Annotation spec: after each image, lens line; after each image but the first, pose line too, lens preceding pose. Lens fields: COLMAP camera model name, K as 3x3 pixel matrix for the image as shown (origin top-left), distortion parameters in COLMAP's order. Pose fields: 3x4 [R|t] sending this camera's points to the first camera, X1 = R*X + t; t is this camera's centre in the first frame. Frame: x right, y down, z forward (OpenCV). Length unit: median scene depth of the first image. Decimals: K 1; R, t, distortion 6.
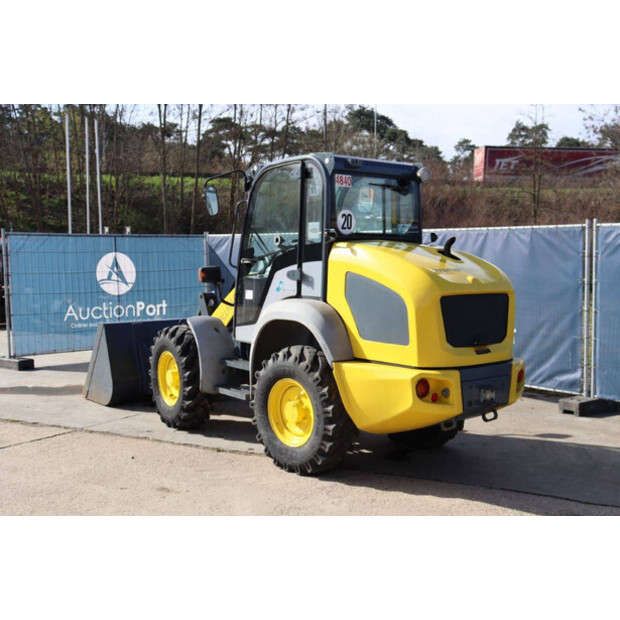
lens RADIAL K [[755.3, 0, 311.4], [0, 755.3, 313.5], [0, 0, 1]] dist [-0.037183, 0.000000]
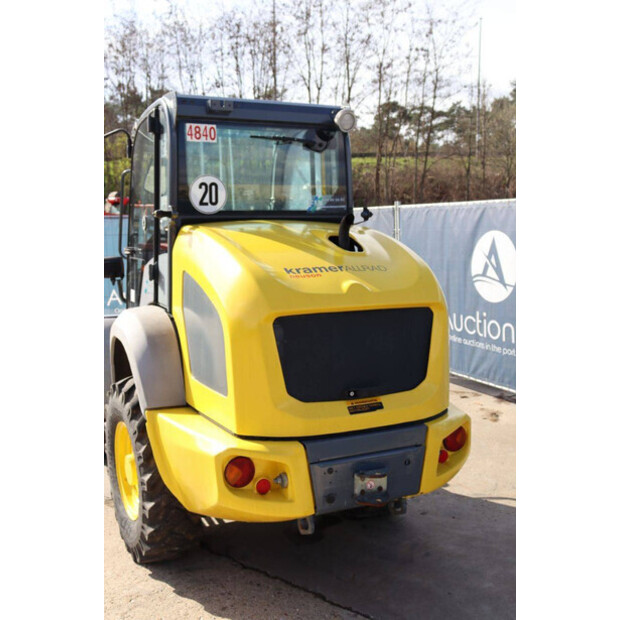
lens RADIAL K [[699.8, 0, 306.6], [0, 699.8, 310.7], [0, 0, 1]] dist [-0.013175, 0.000000]
pose [[0.968875, 0.015197, -0.247085, 0.288858], [-0.004607, 0.999048, 0.043379, -0.045454], [0.247509, -0.040891, 0.968022, 0.415182]]
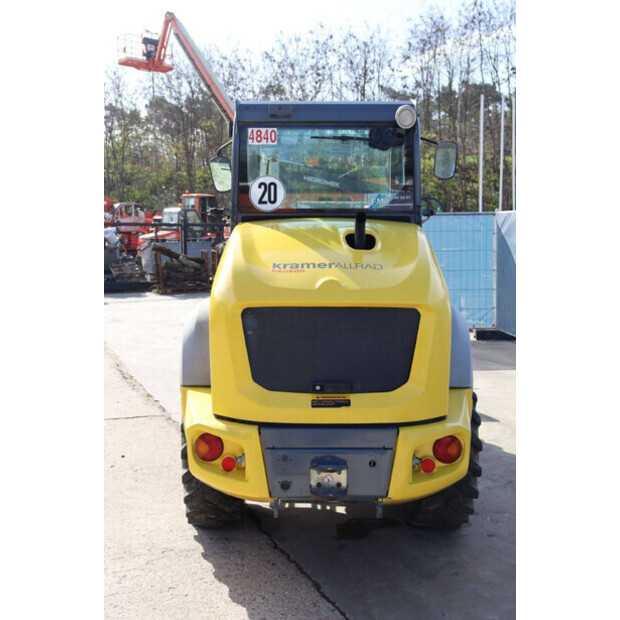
lens RADIAL K [[699.8, 0, 306.9], [0, 699.8, 314.4], [0, 0, 1]] dist [-0.013175, 0.000000]
pose [[0.772717, 0.069851, -0.630895, 0.507608], [-0.044644, 0.997446, 0.055754, -0.045534], [0.633178, -0.014916, 0.773862, 0.507969]]
